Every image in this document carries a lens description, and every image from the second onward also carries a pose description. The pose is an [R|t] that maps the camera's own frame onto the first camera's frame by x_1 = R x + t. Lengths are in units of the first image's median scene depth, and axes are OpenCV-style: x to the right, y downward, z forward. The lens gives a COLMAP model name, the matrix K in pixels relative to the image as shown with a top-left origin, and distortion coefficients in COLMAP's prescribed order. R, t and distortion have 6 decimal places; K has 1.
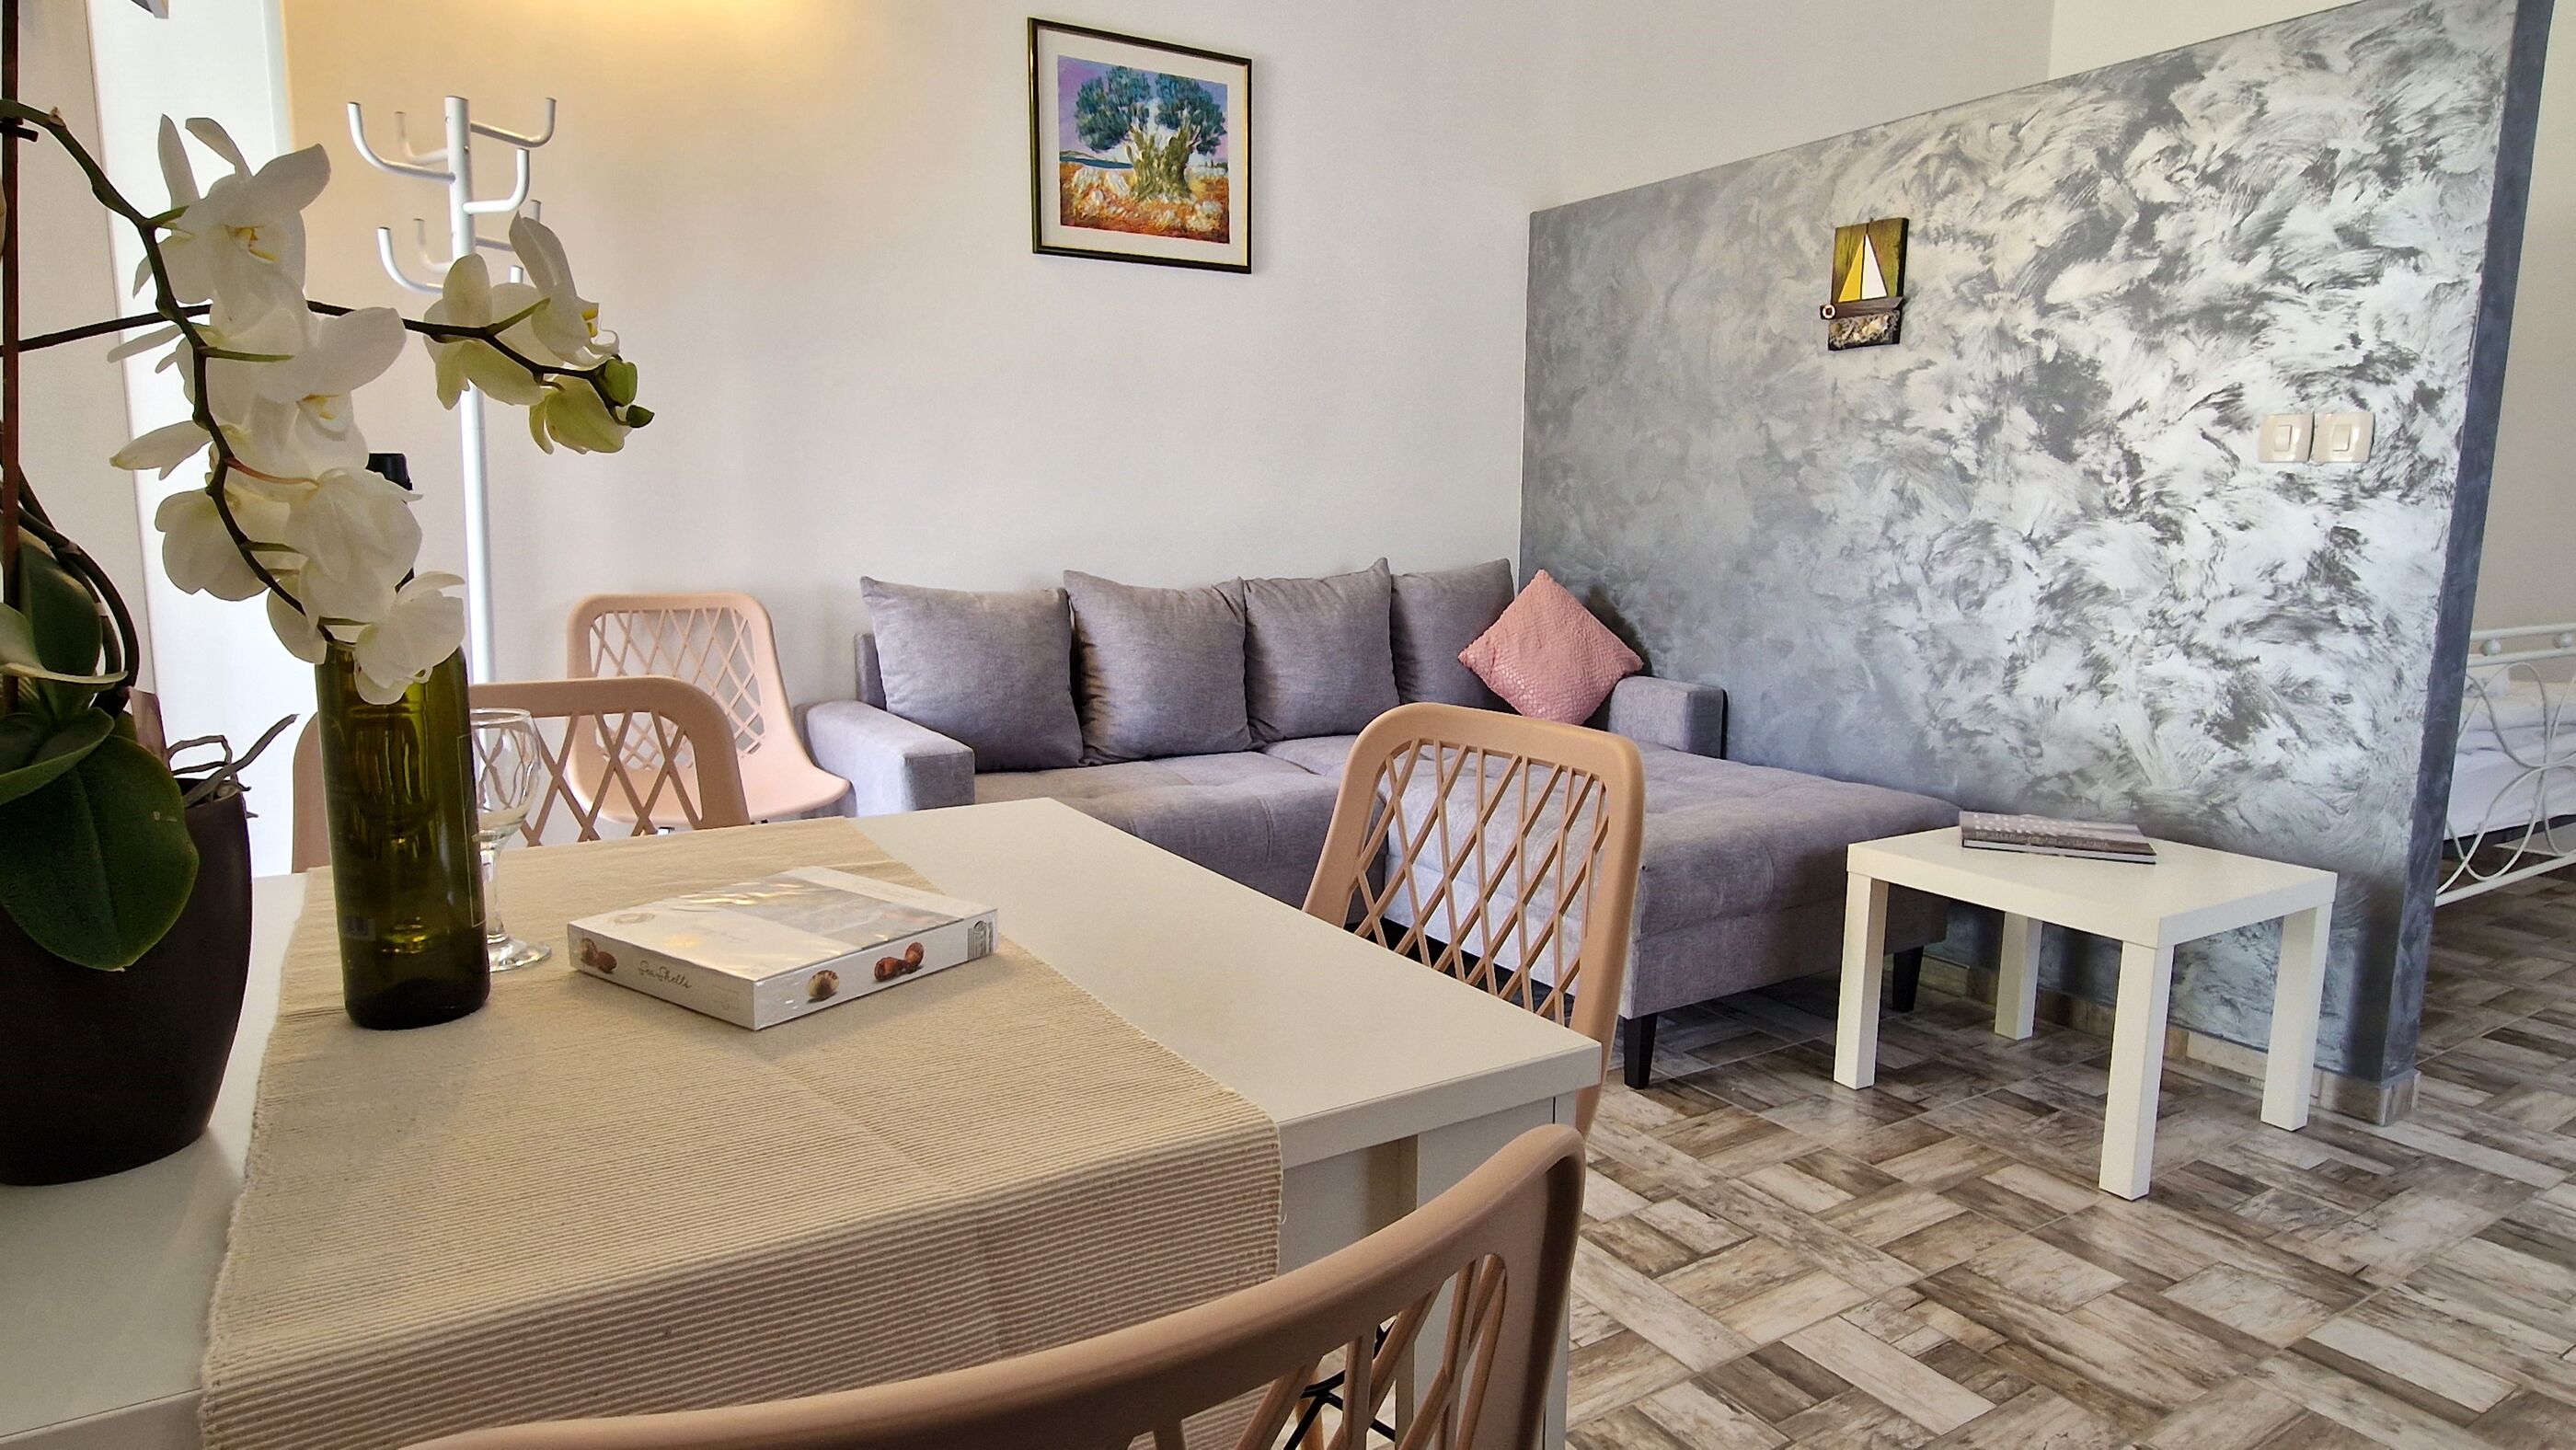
lens RADIAL K [[1437.7, 0, 1281.8], [0, 1437.7, 739.5], [0, 0, 1]] dist [0.007173, -0.005888]
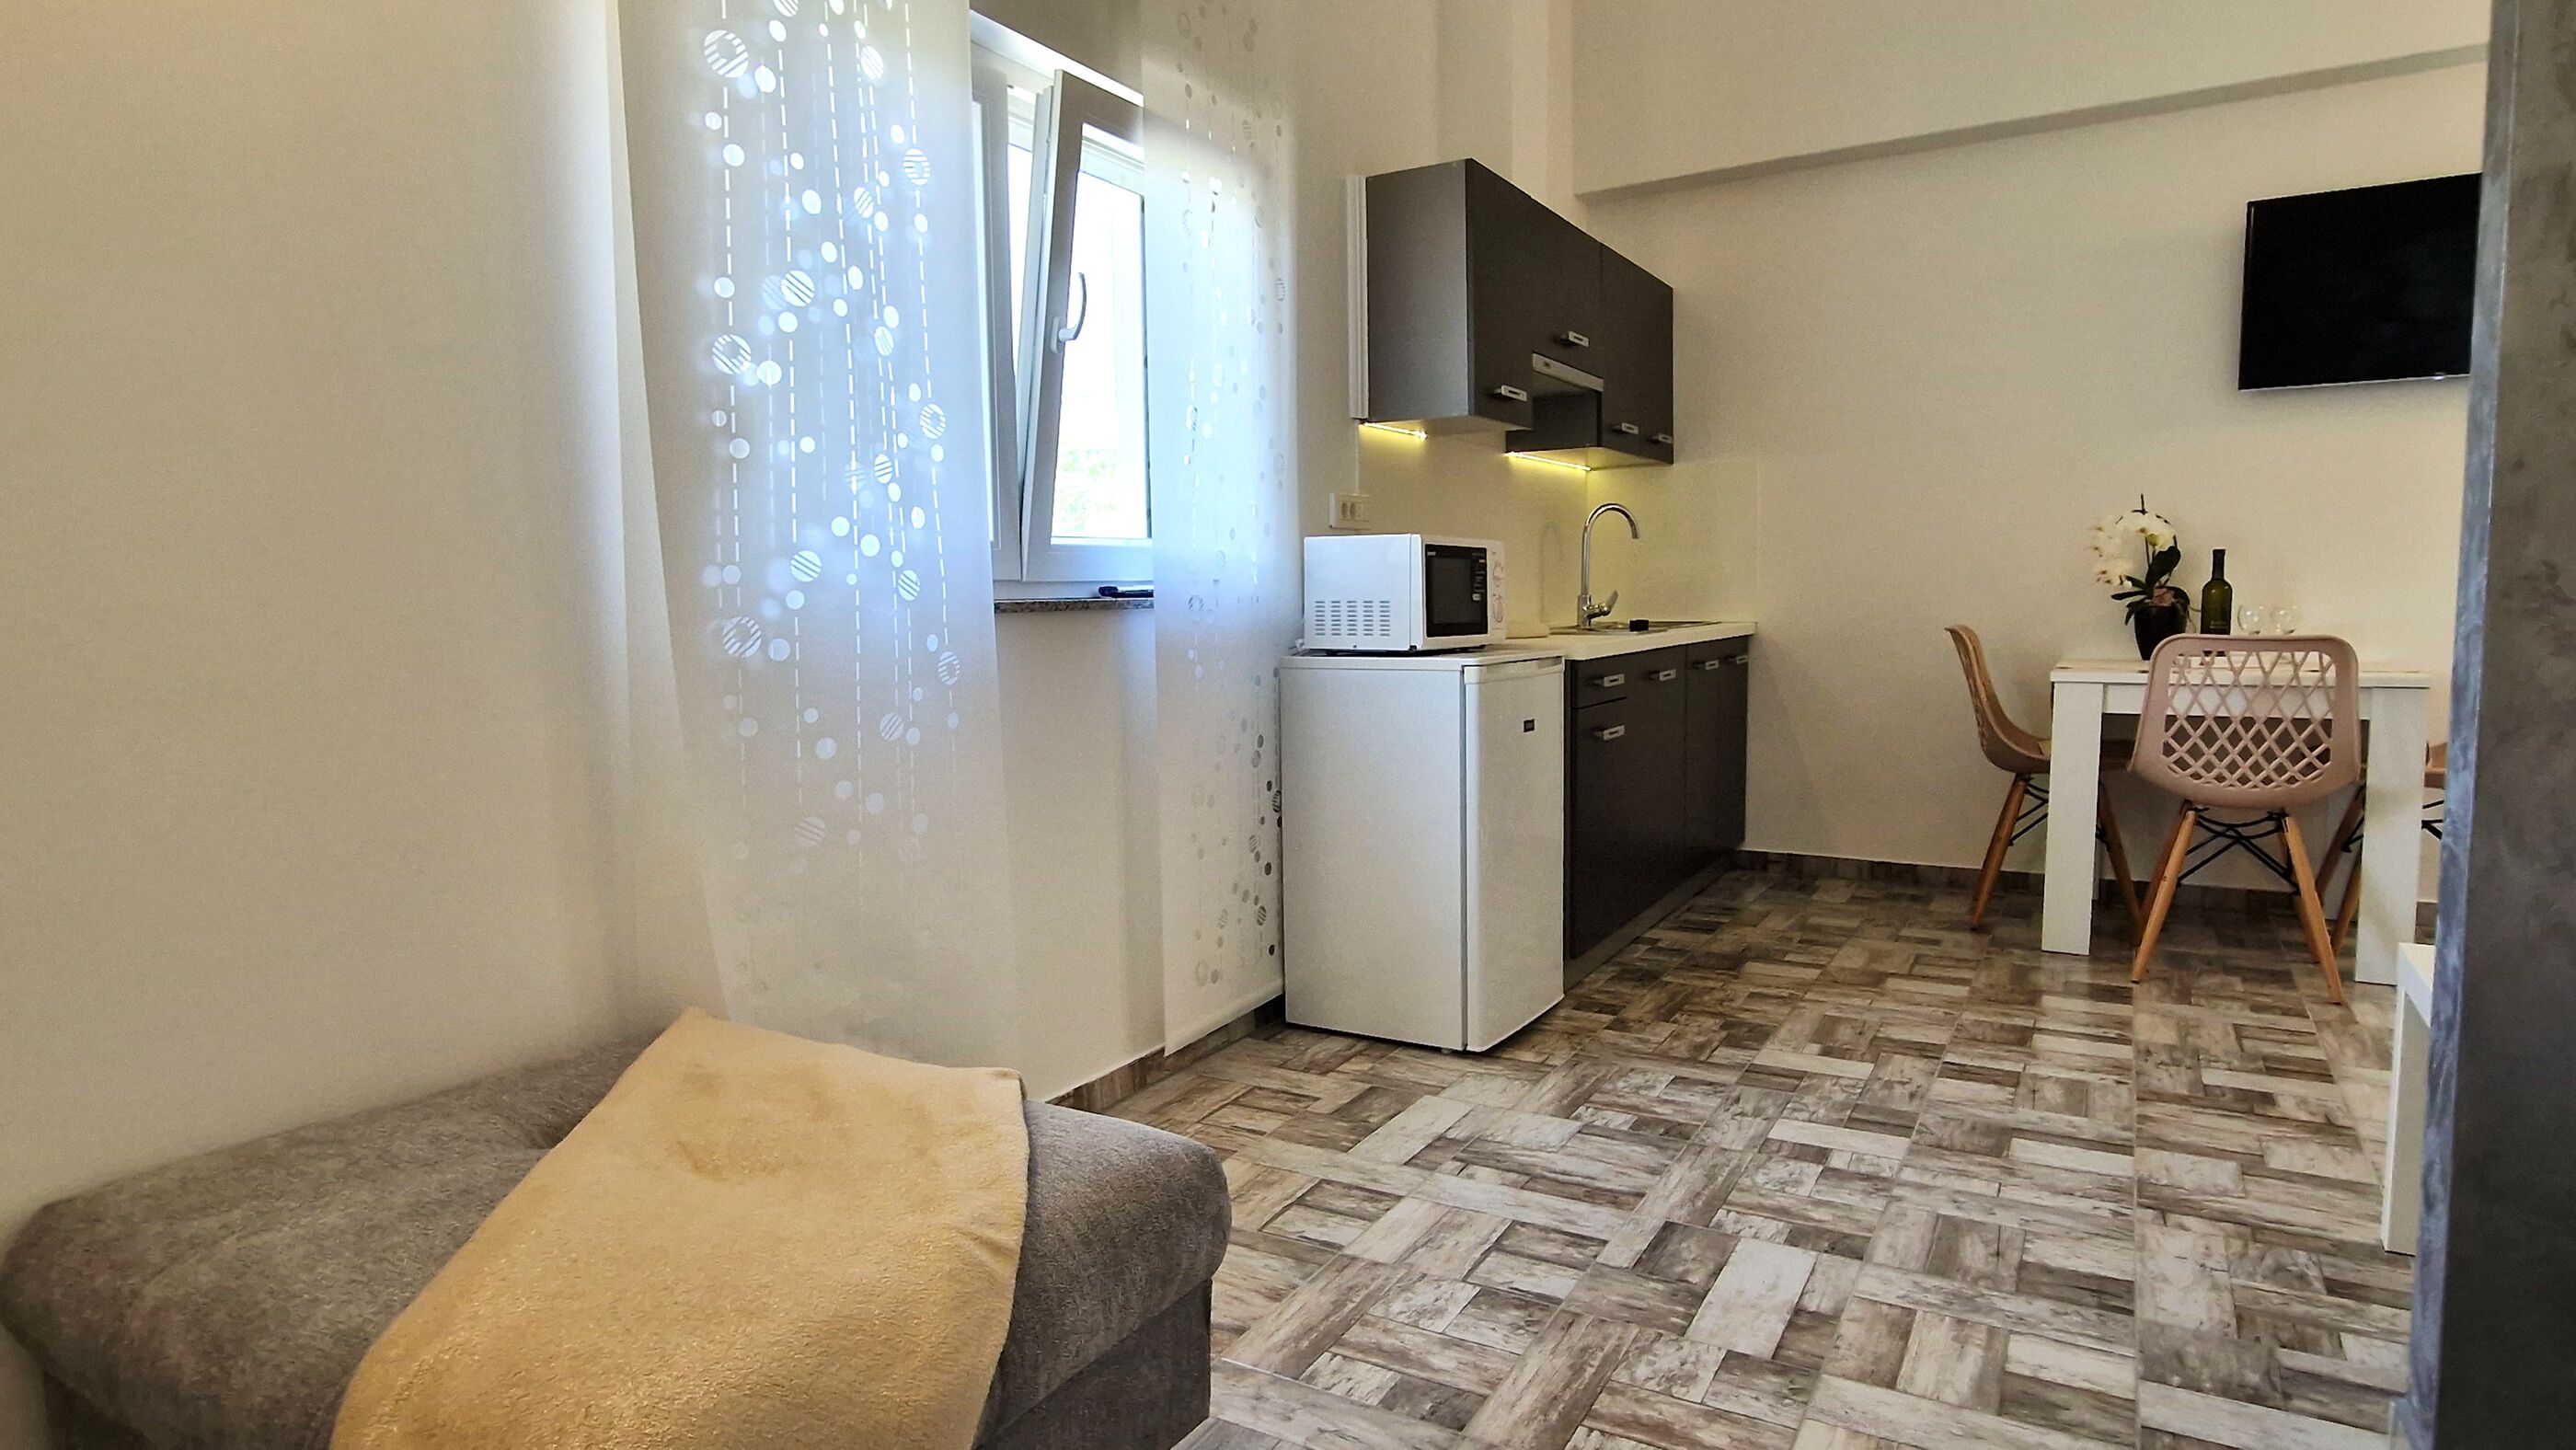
lens RADIAL K [[1437.7, 0, 1288.3], [0, 1437.7, 716.9], [0, 0, 1]] dist [0.007173, -0.005888]
pose [[-0.880572, 0.048753, -0.471398, 1.161035], [-0.064441, 0.973138, 0.221019, -0.131246], [0.469510, 0.225001, -0.853777, 0.970927]]
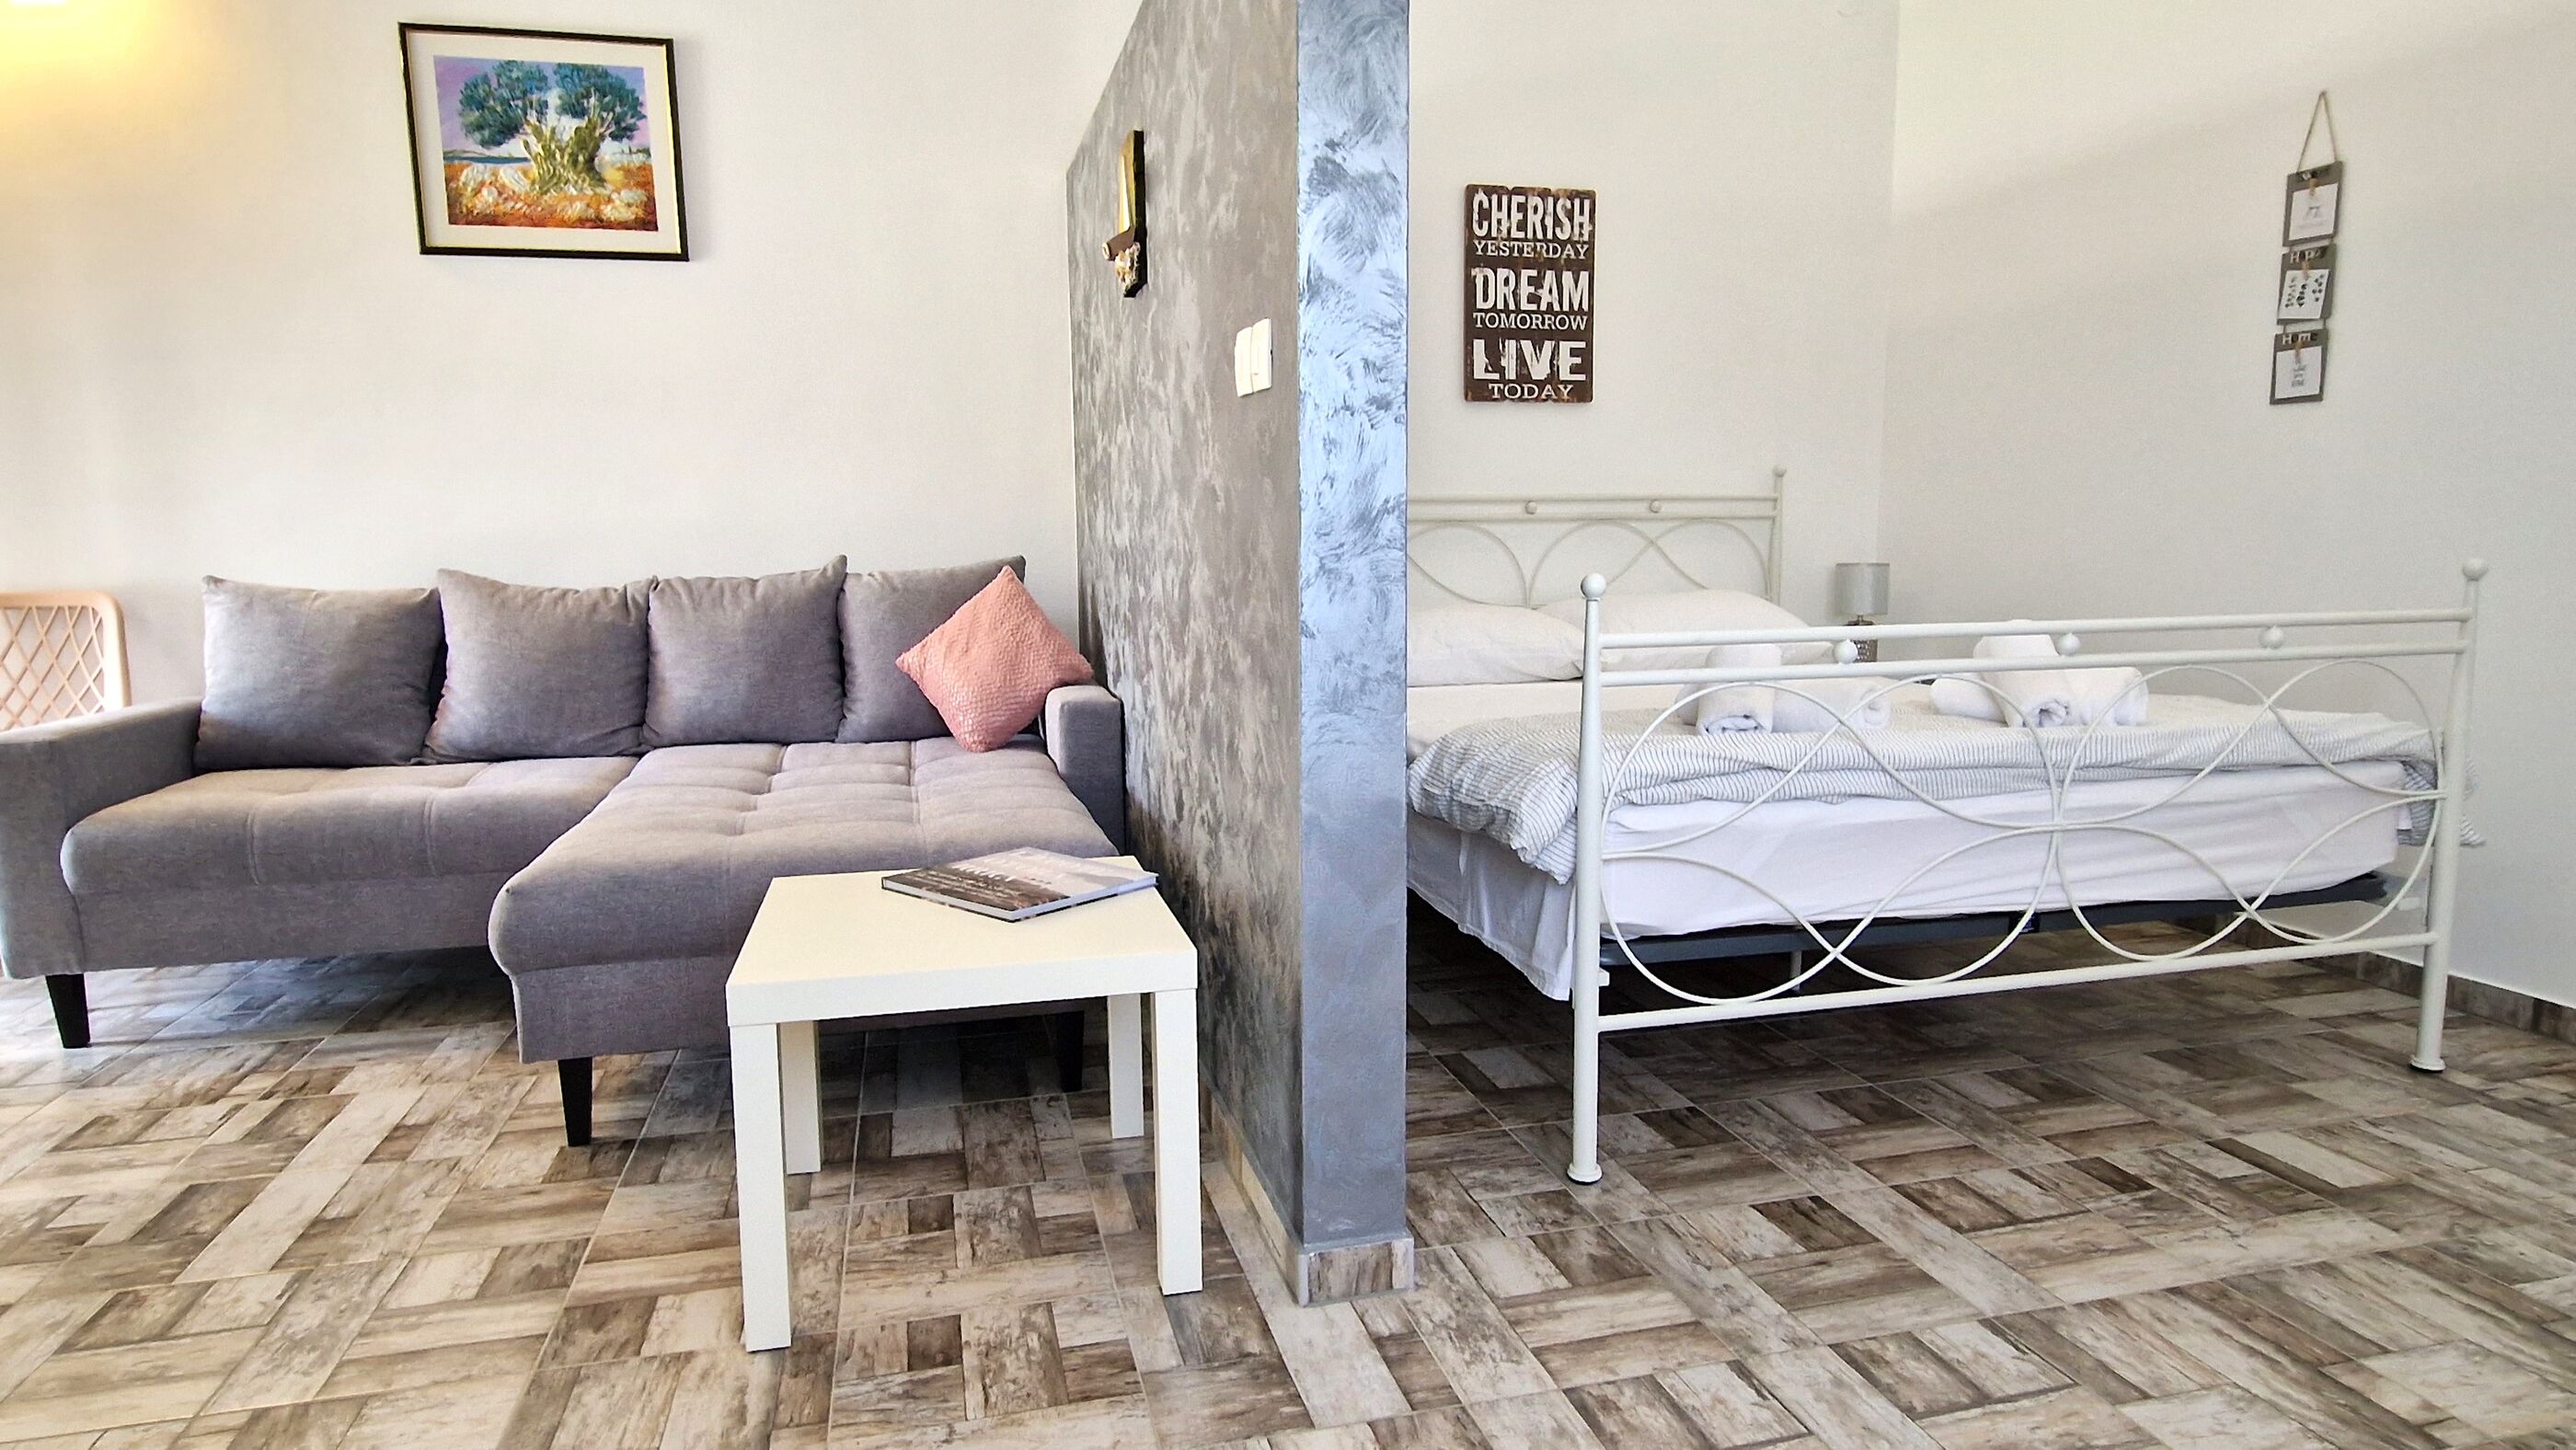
lens RADIAL K [[1437.7, 0, 1262.6], [0, 1437.7, 736.7], [0, 0, 1]] dist [0.007173, -0.005888]
pose [[0.952019, 0.018583, -0.305475, 0.734439], [-0.027931, 0.999265, -0.026259, 0.008387], [0.304763, 0.033531, 0.951838, 0.246107]]
